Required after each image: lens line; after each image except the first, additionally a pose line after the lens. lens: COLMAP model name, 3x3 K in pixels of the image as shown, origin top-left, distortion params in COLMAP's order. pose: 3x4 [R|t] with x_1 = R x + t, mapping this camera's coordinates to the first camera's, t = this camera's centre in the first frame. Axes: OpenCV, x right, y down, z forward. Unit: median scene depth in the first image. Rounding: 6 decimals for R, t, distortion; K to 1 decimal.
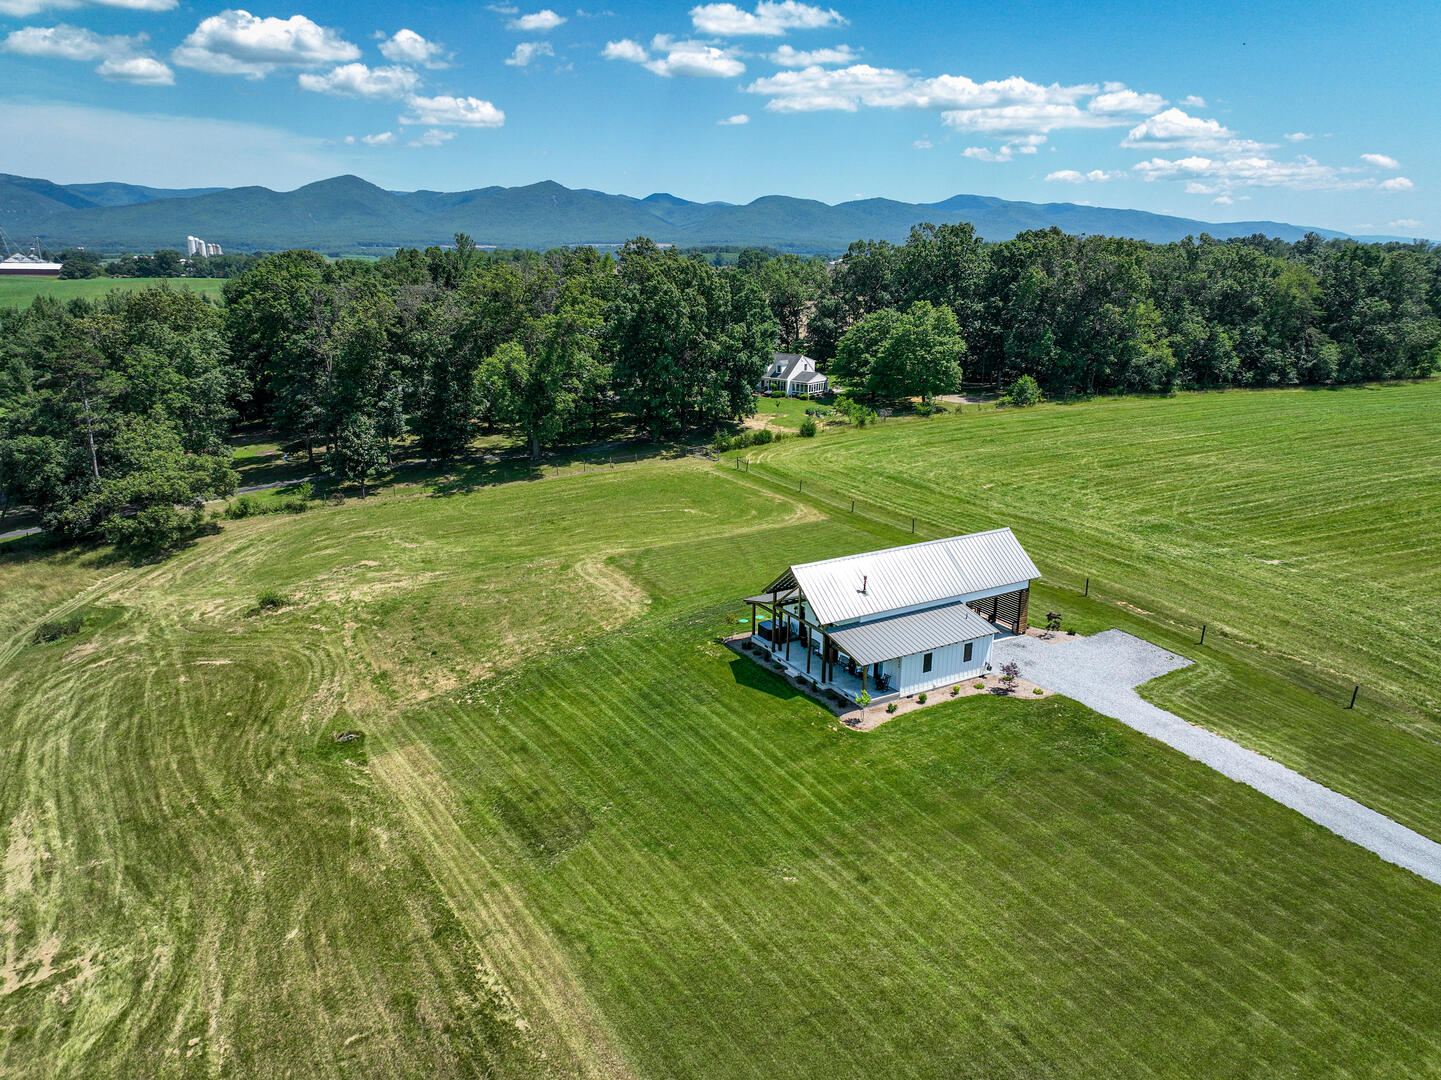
lens RADIAL K [[1015.6, 0, 720.5], [0, 1015.6, 540.0], [0, 0, 1]] dist [0.003708, 0.000619]
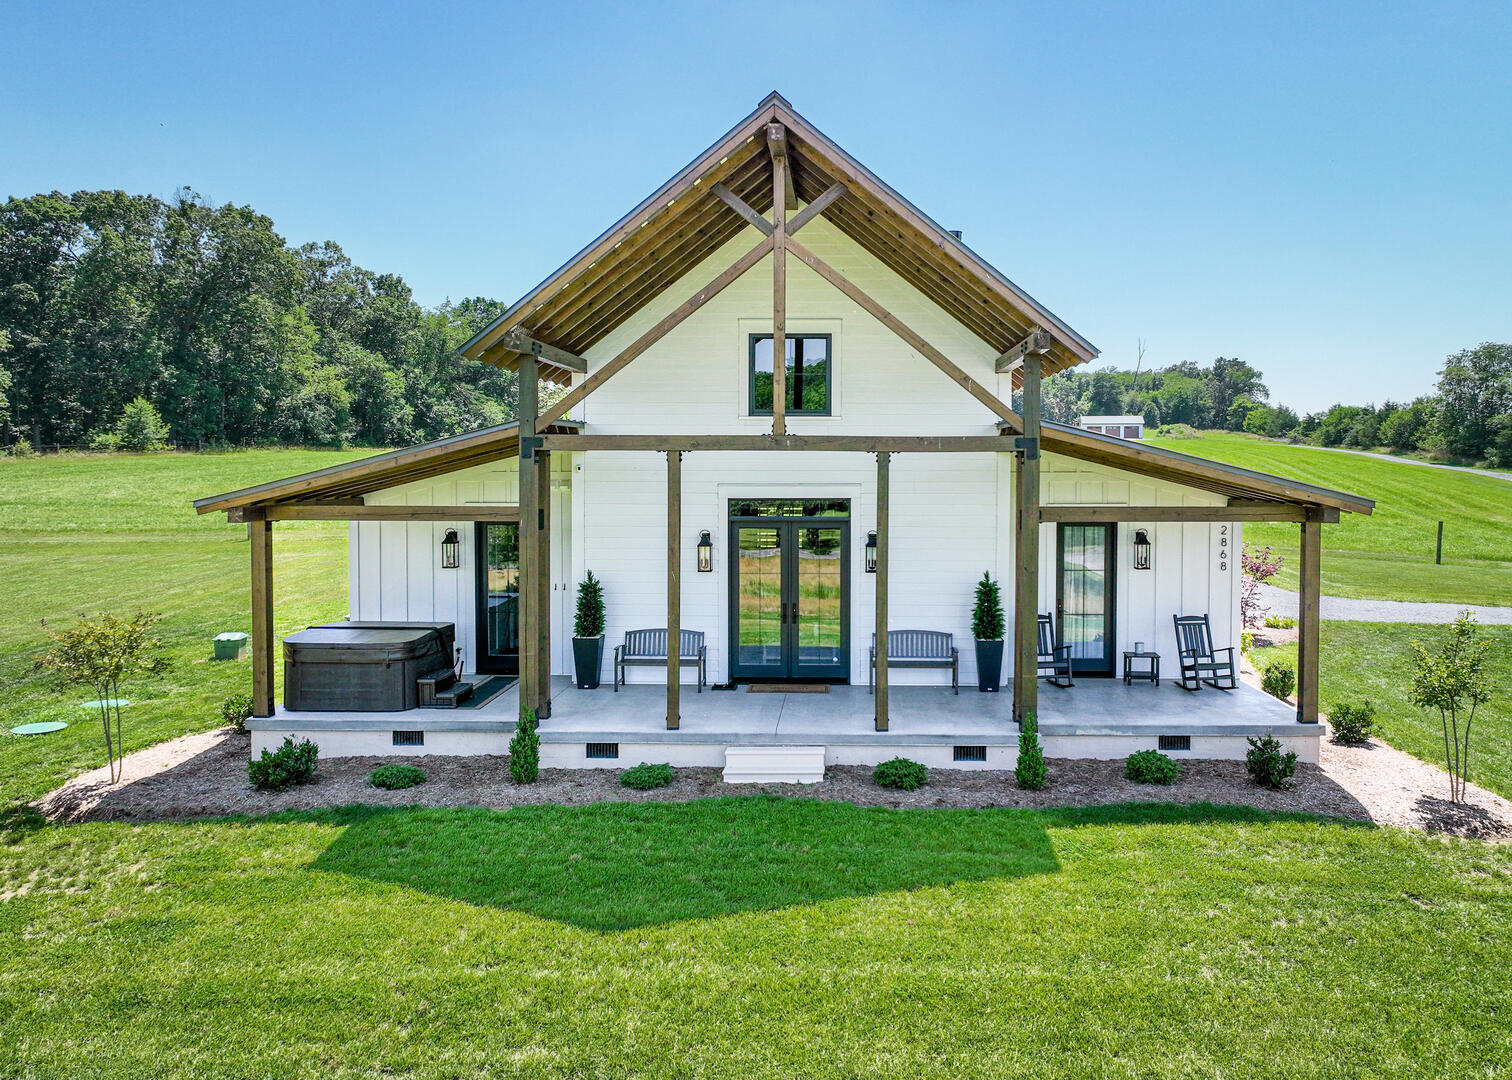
lens RADIAL K [[1145.2, 0, 819.9], [0, 1145.2, 505.8], [0, 0, 1]] dist [0.002168, 0.014412]
pose [[0.528250, -0.040875, 0.848104, -0.042999], [0.239039, 0.965601, -0.102350, 0.054303], [-0.814747, 0.256796, 0.519849, 0.436157]]
